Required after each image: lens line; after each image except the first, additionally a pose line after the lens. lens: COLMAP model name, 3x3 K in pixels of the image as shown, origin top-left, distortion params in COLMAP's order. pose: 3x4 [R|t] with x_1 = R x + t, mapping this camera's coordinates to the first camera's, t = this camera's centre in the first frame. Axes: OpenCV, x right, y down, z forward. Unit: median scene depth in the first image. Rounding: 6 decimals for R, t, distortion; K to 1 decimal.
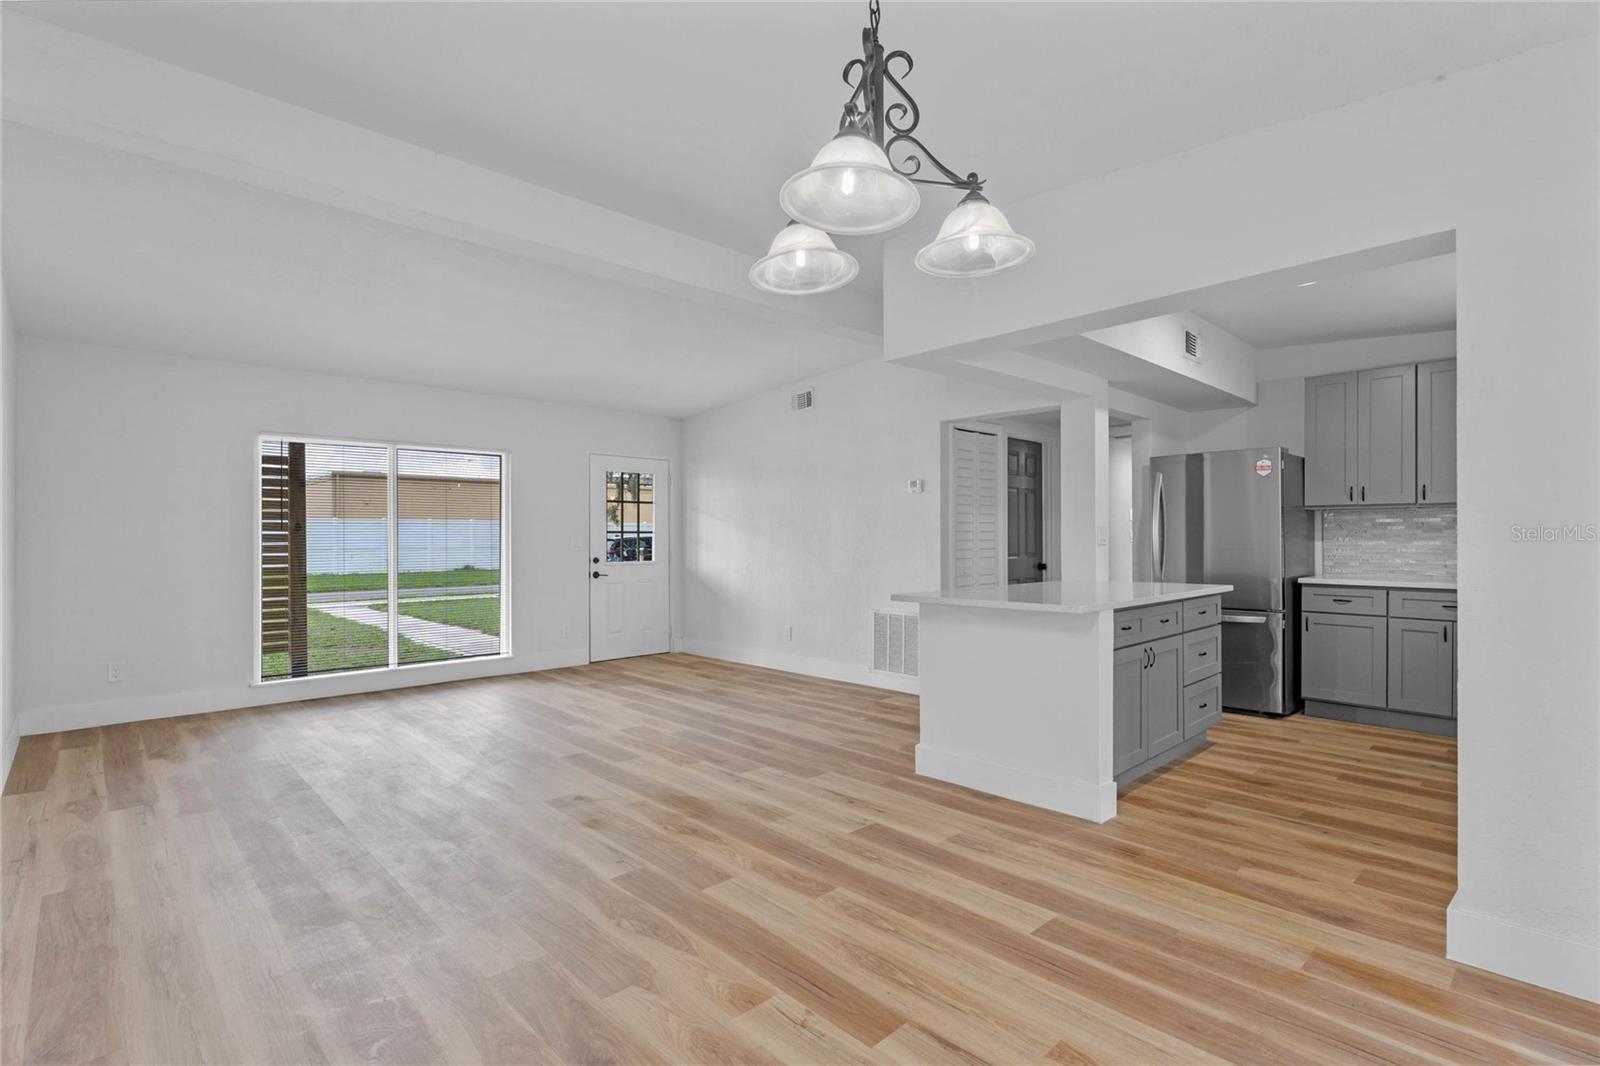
lens RADIAL K [[762.7, 0, 794.6], [0, 762.7, 538.4], [0, 0, 1]] dist [-0.001696, -0.000392]
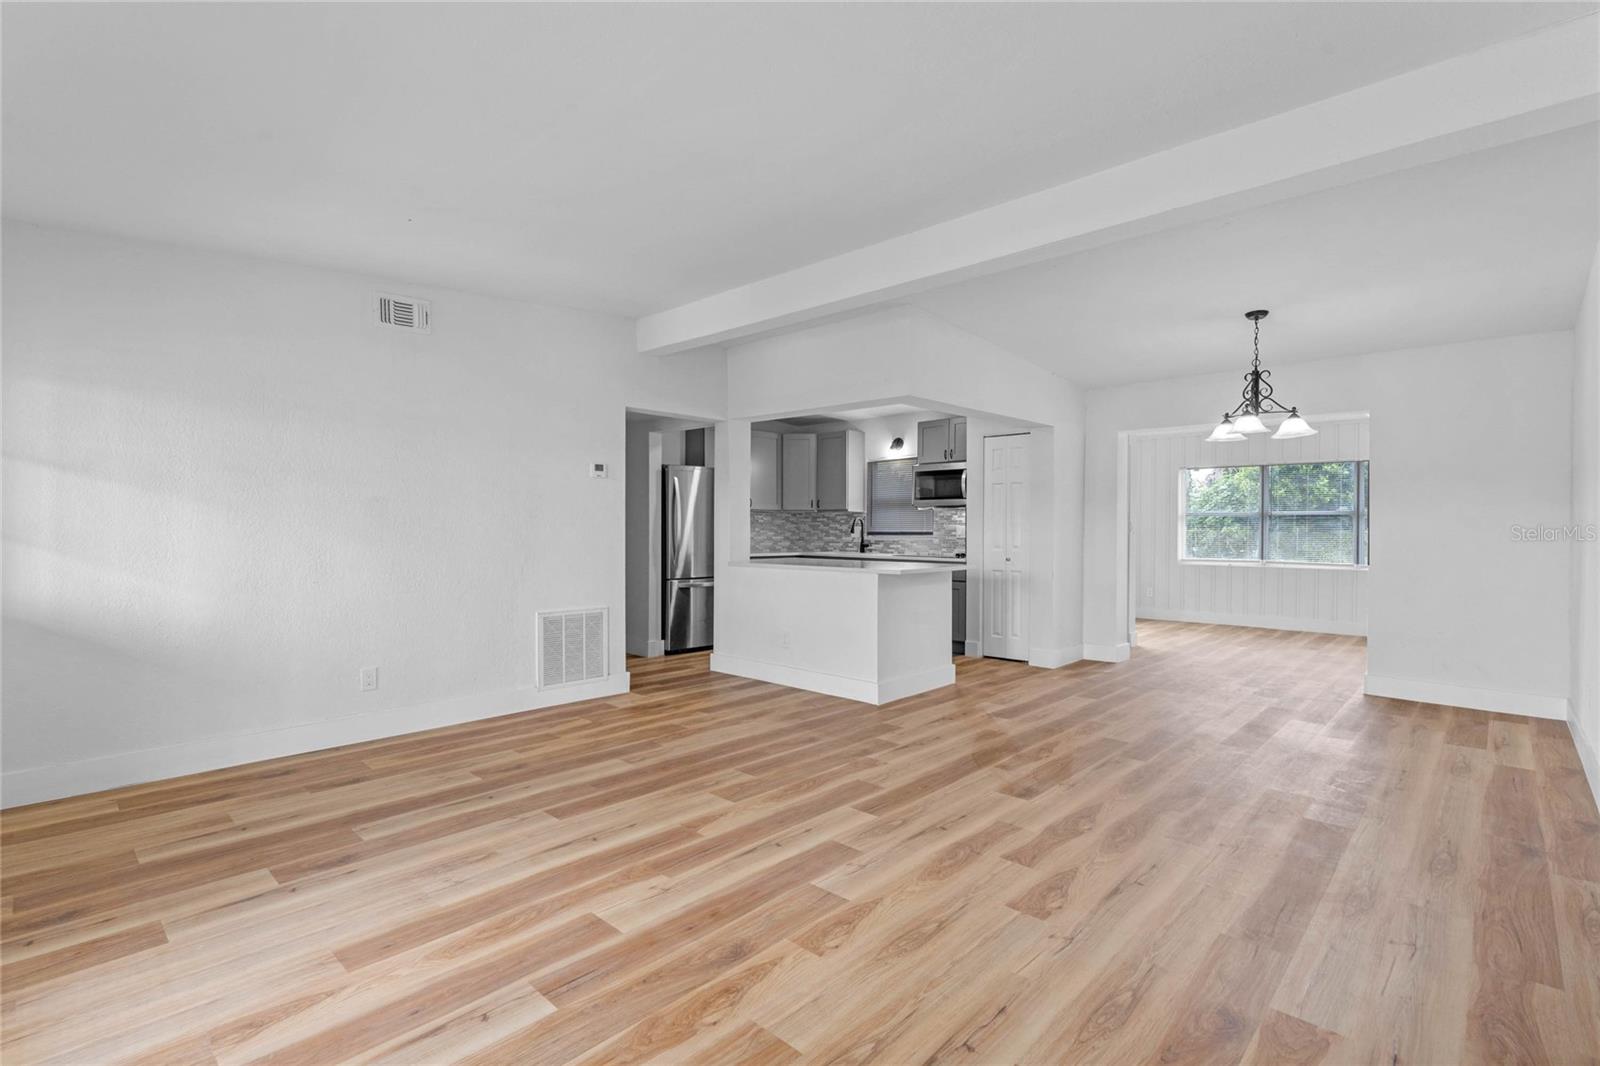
lens RADIAL K [[762.7, 0, 794.2], [0, 762.7, 532.6], [0, 0, 1]] dist [-0.001696, -0.000392]
pose [[-0.071731, -0.001453, 0.997423, -1.183152], [-0.004089, 0.999991, 0.001163, 0.007307], [-0.997416, -0.003995, -0.071736, 1.275992]]
